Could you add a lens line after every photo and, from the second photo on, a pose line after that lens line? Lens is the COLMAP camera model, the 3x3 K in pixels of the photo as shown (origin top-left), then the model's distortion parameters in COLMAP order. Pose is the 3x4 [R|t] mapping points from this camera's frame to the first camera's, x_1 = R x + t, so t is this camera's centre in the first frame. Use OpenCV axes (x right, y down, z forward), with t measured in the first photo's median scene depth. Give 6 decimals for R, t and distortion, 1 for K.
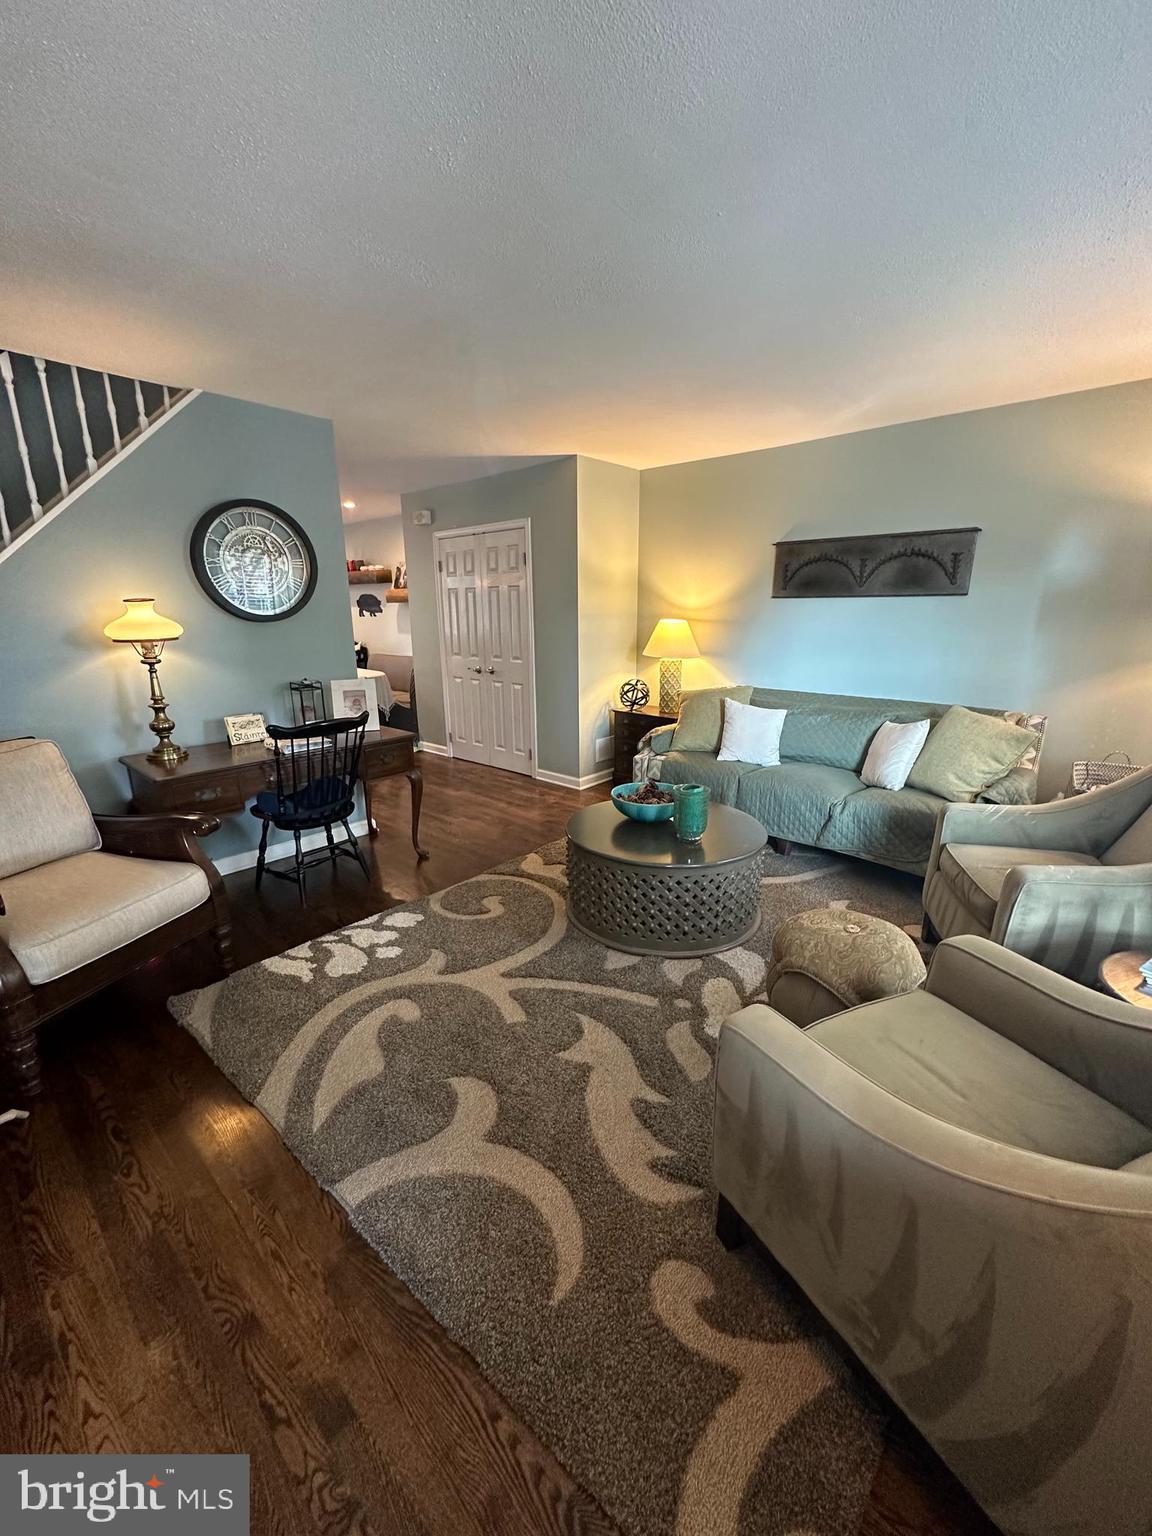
lens RADIAL K [[615.3, 0, 576.6], [0, 615.3, 768.6], [0, 0, 1]] dist [-0.003196, 0.000119]
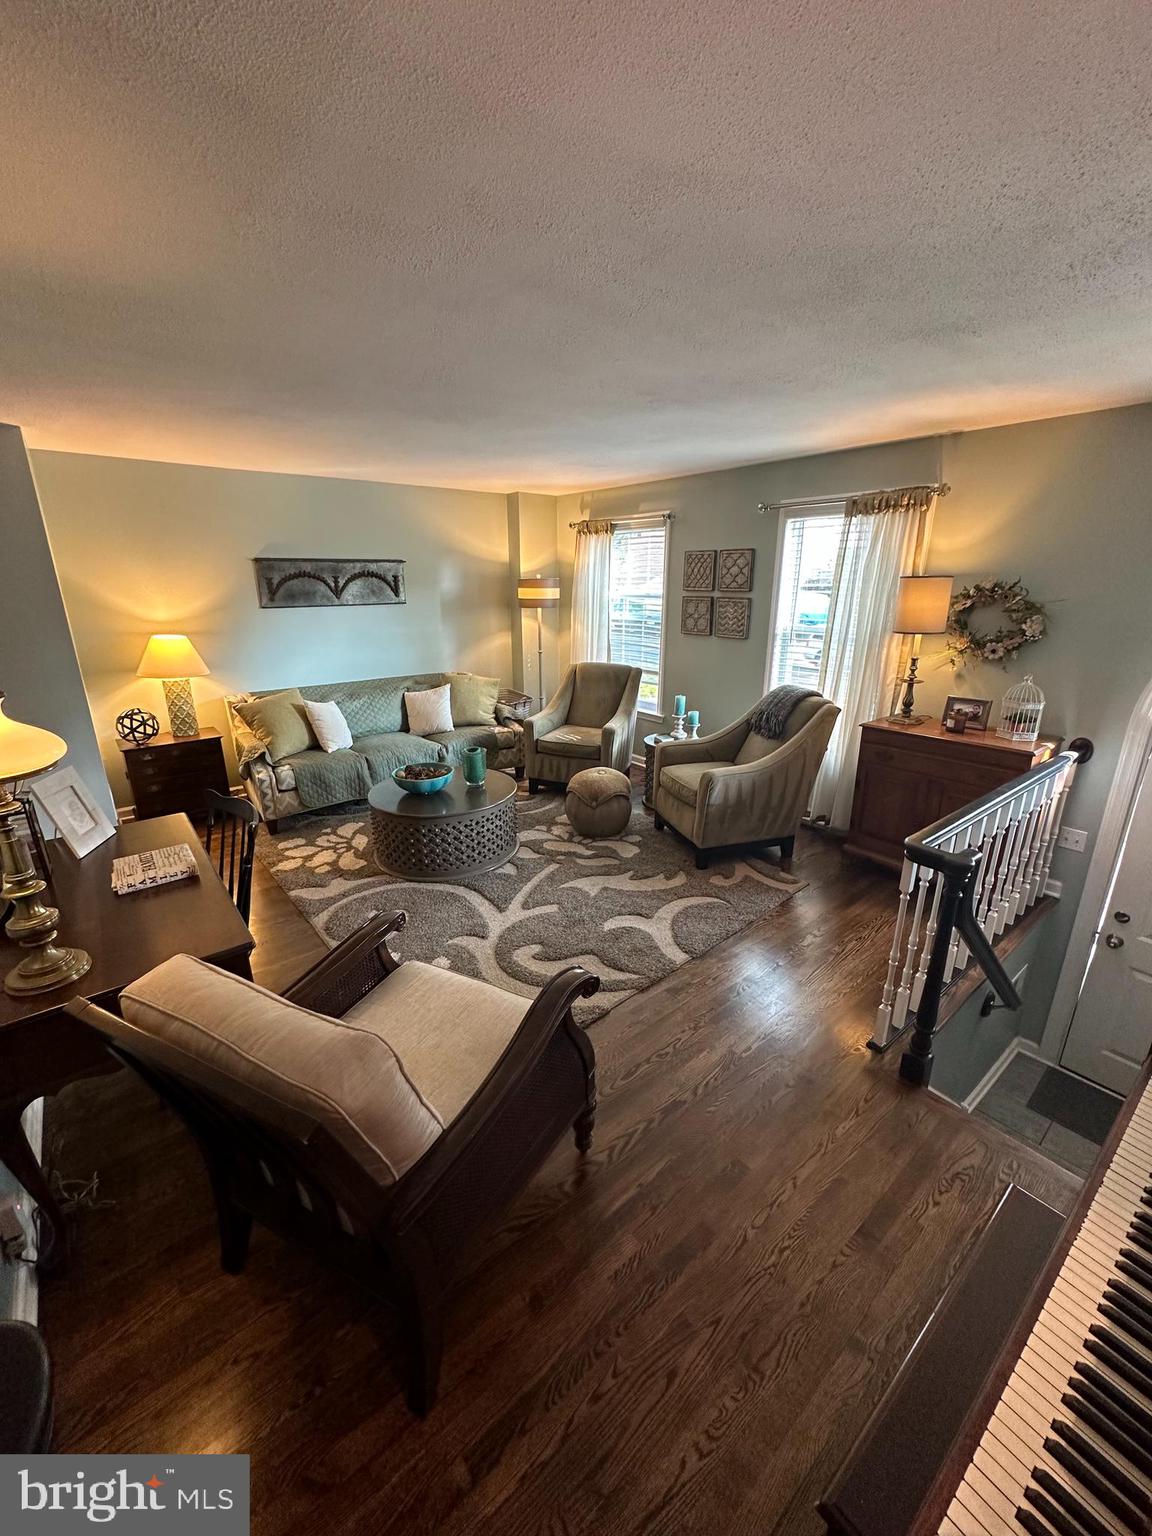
lens RADIAL K [[615.3, 0, 577.3], [0, 615.3, 766.0], [0, 0, 1]] dist [-0.003196, 0.000119]
pose [[0.147337, -0.290513, 0.945460, -0.967120], [0.251081, 0.935566, 0.248345, -0.192090], [-0.956687, 0.200797, 0.210786, 0.378992]]
